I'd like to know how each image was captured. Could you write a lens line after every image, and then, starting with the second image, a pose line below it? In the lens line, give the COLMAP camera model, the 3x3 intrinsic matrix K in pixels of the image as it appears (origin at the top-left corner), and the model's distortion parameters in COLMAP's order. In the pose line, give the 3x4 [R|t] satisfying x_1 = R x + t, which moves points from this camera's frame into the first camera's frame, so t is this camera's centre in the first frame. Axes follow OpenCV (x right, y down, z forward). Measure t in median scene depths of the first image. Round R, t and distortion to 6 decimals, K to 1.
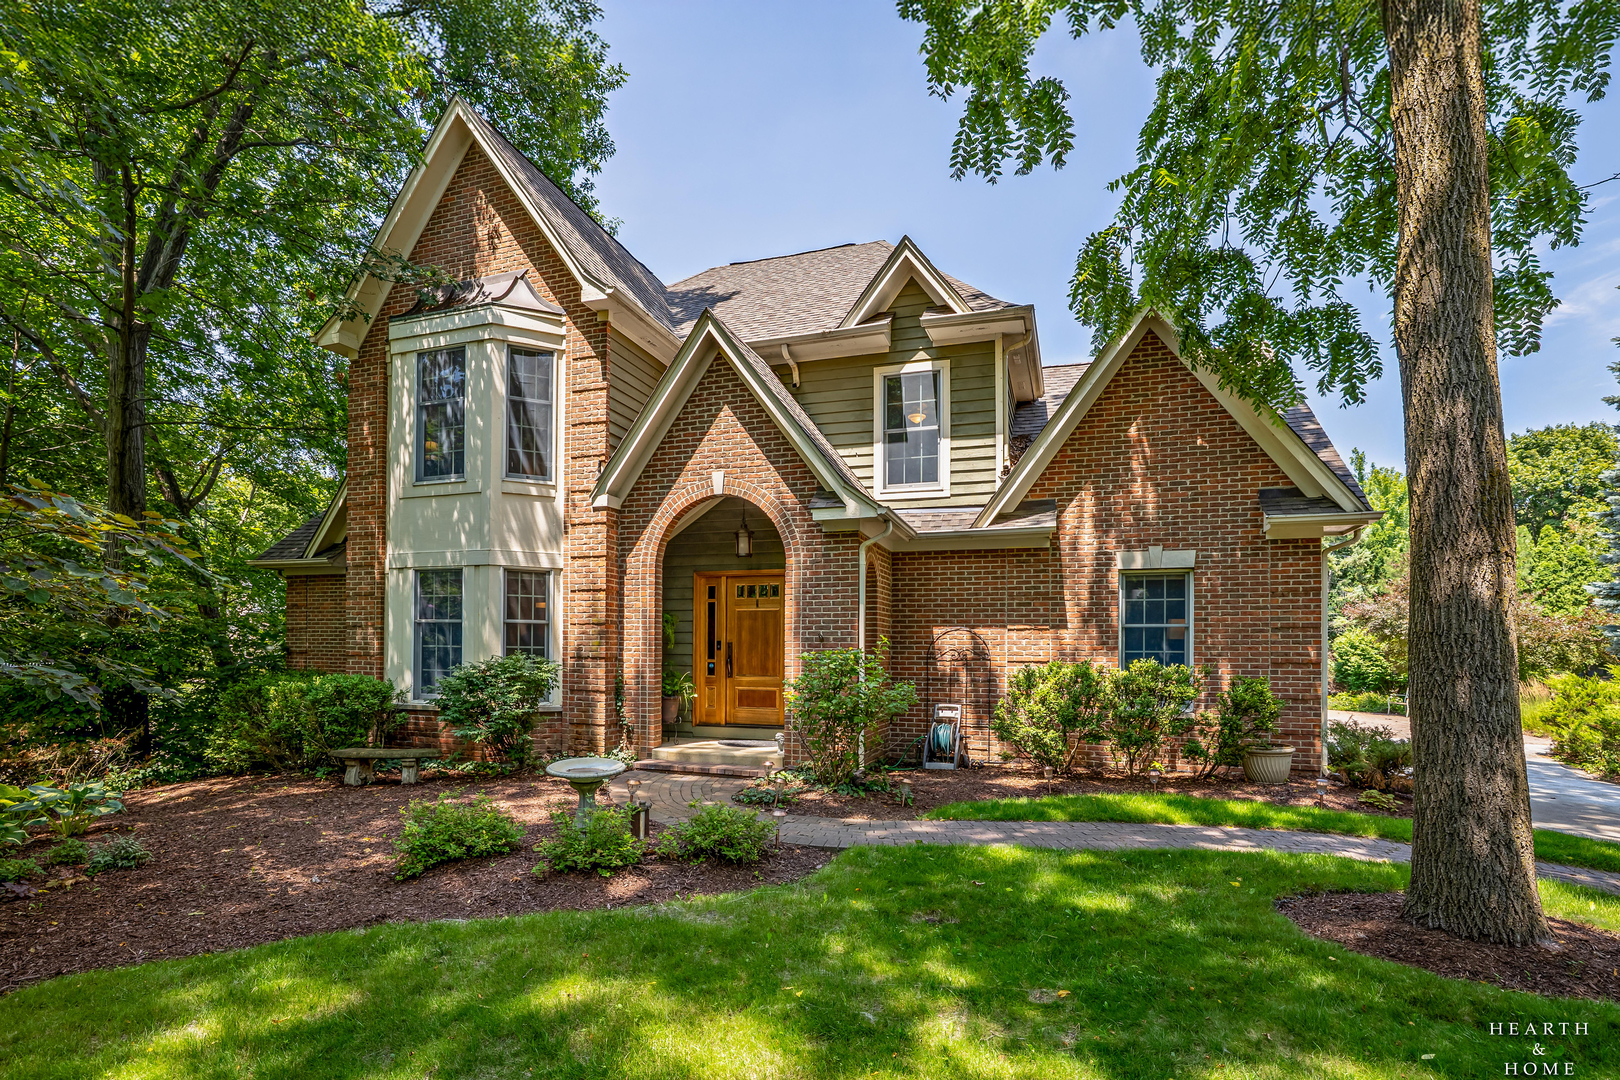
lens RADIAL K [[679.1, 0, 875.8], [0, 679.1, 662.5], [0, 0, 1]] dist [0.001353, 0.000131]
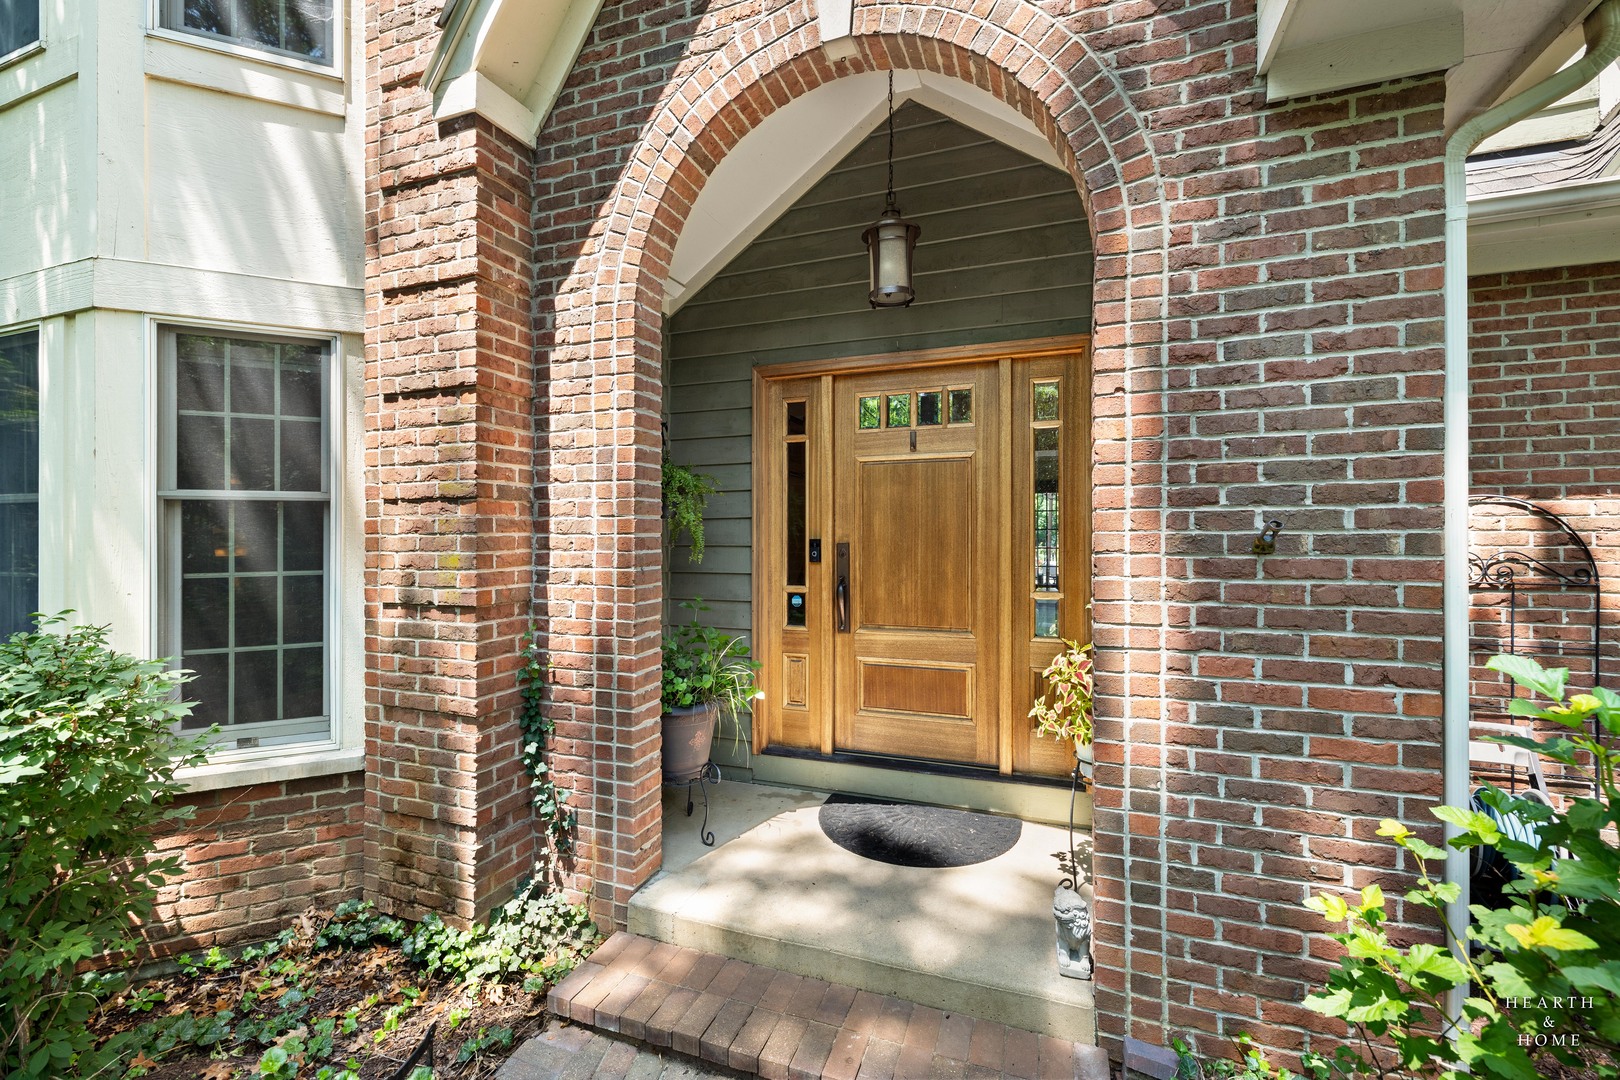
lens RADIAL K [[679.1, 0, 809.5], [0, 679.1, 541.8], [0, 0, 1]] dist [0.001353, 0.000131]
pose [[0.984939, -0.008034, -0.172715, -0.195187], [0.007628, 0.999966, -0.003016, -0.034748], [0.172733, 0.001653, 0.984967, 0.716029]]
